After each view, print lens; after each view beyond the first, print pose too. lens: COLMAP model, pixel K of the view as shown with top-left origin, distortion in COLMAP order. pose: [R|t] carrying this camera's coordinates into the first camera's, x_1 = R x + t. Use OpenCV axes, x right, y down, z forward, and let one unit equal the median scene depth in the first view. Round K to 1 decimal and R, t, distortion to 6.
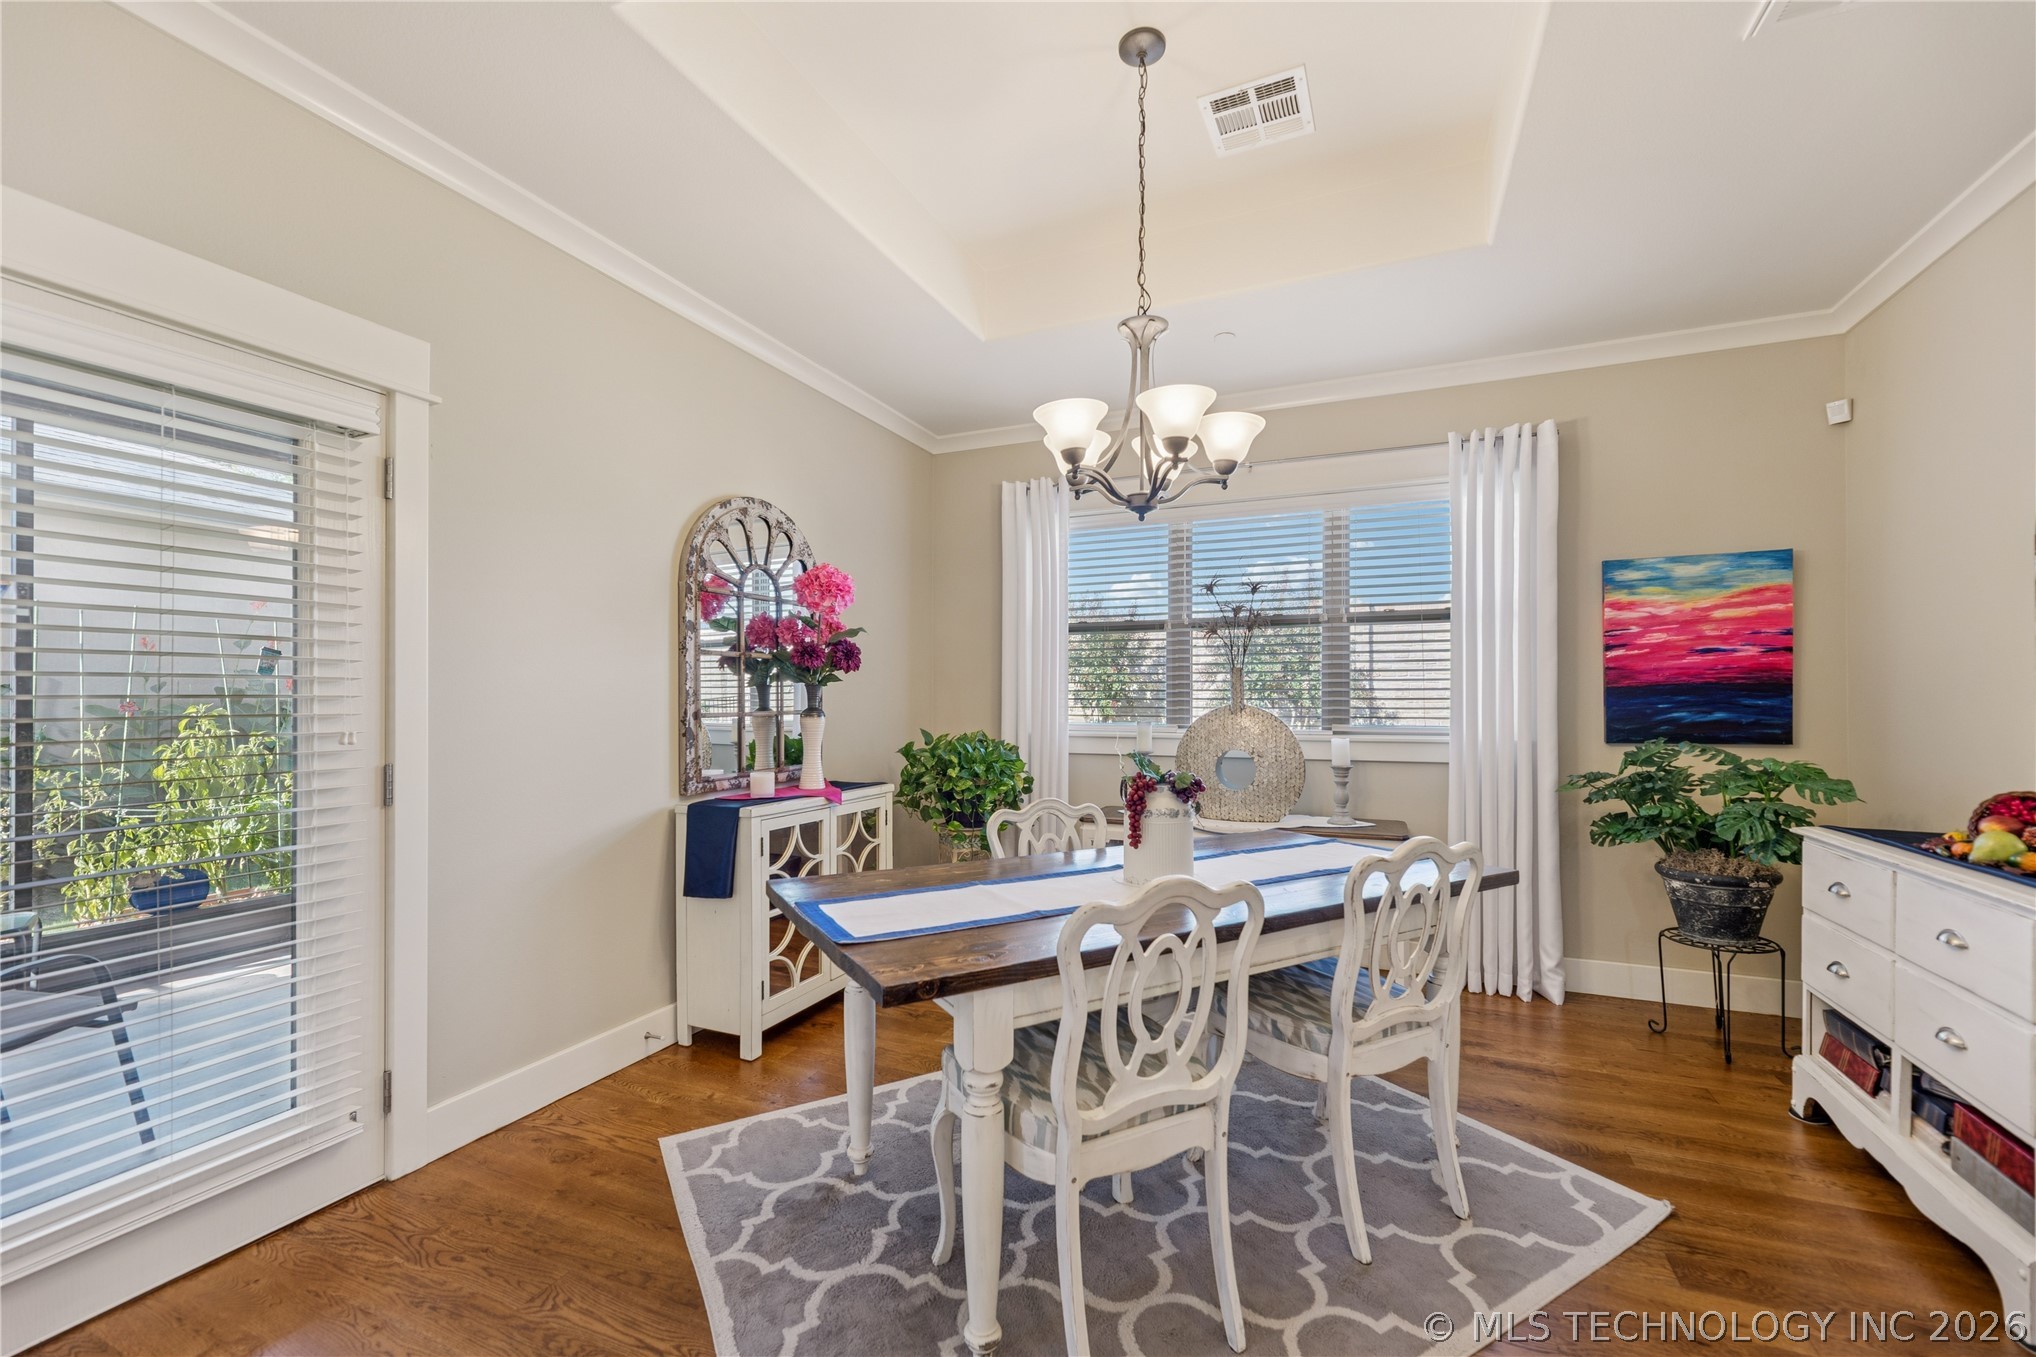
lens RADIAL K [[833.3, 0, 1009.5], [0, 833.3, 694.1], [0, 0, 1]] dist [0.000230, 0.000239]
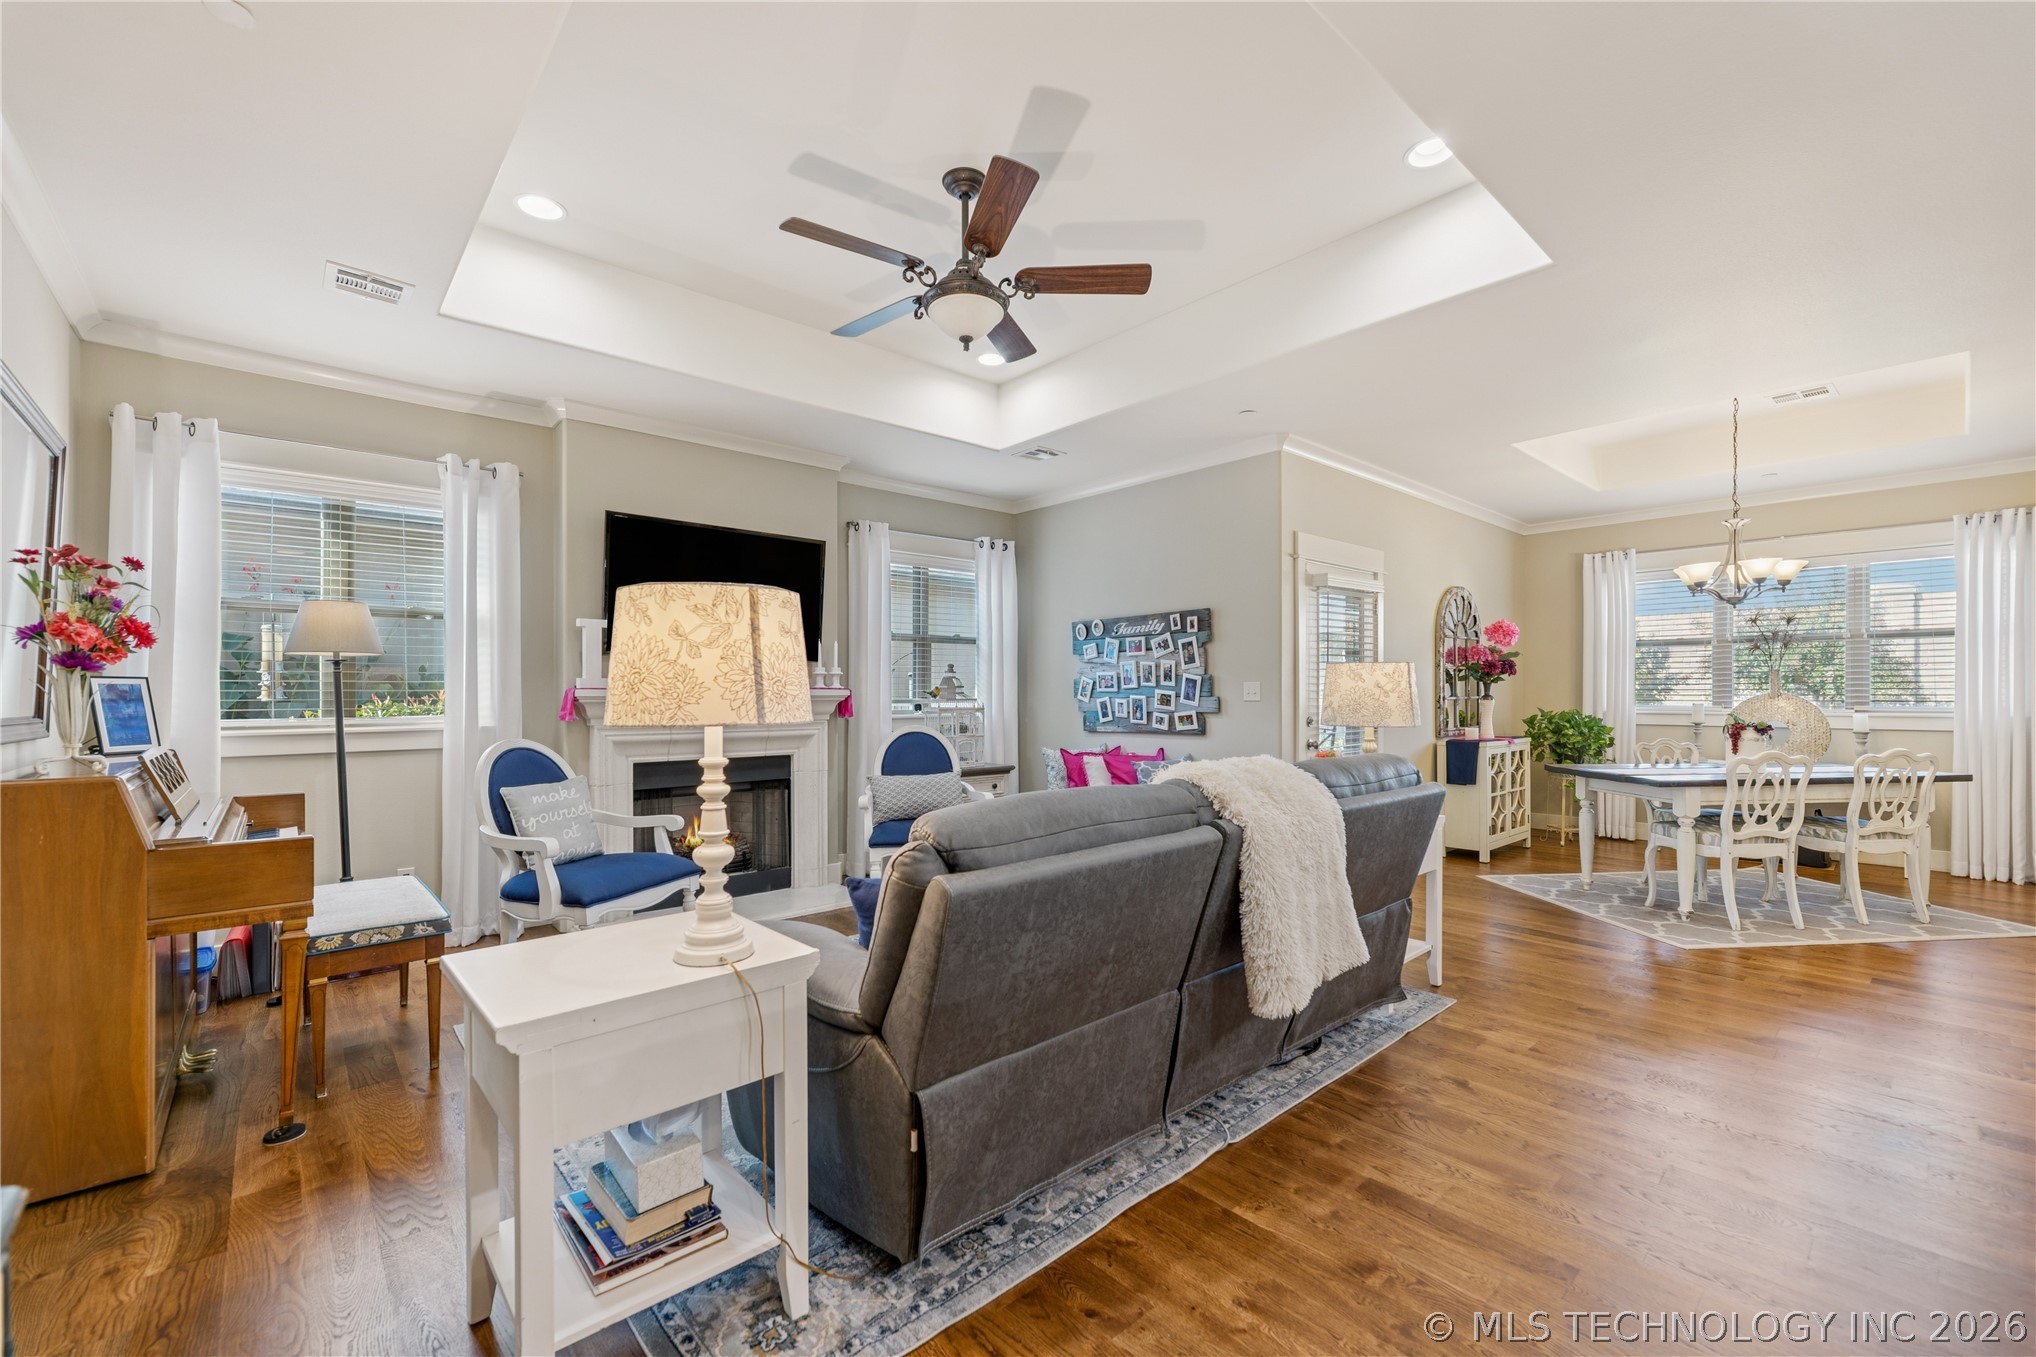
lens RADIAL K [[833.3, 0, 1031.1], [0, 833.3, 692.2], [0, 0, 1]] dist [0.000230, 0.000239]
pose [[0.912716, -0.003144, -0.408583, -0.410146], [0.006043, 0.999965, 0.005804, -0.006678], [0.408551, -0.007767, 0.912703, -1.135523]]
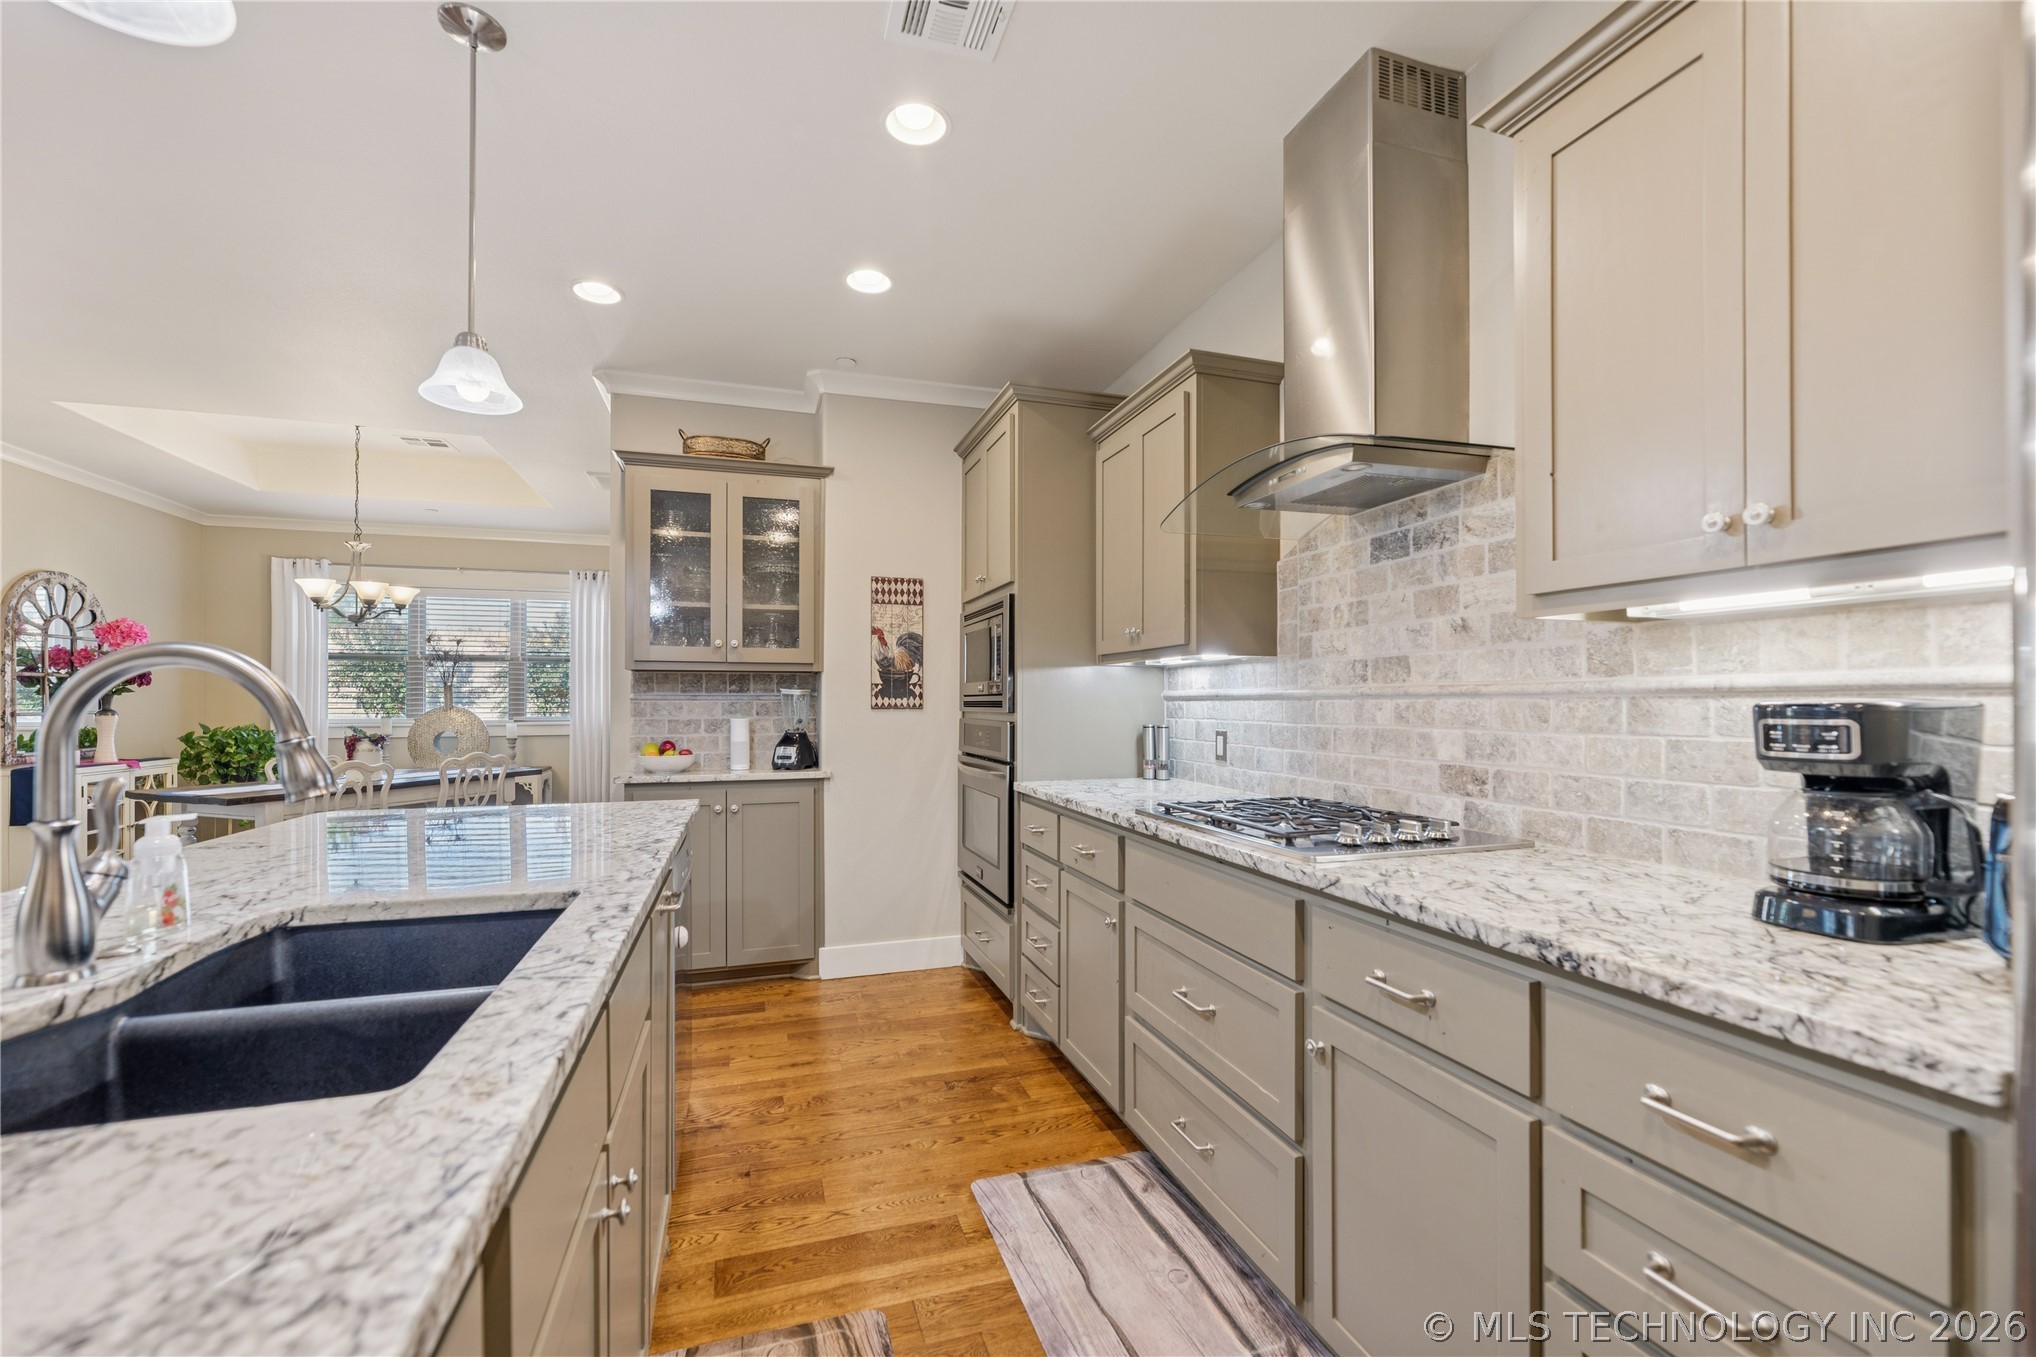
lens RADIAL K [[833.3, 0, 1009.4], [0, 833.3, 699.5], [0, 0, 1]] dist [0.000230, 0.000239]
pose [[0.747727, 0.001078, 0.664005, -0.013930], [-0.003121, 0.999993, 0.001892, -0.009522], [-0.663999, -0.003487, 0.747725, -1.244943]]
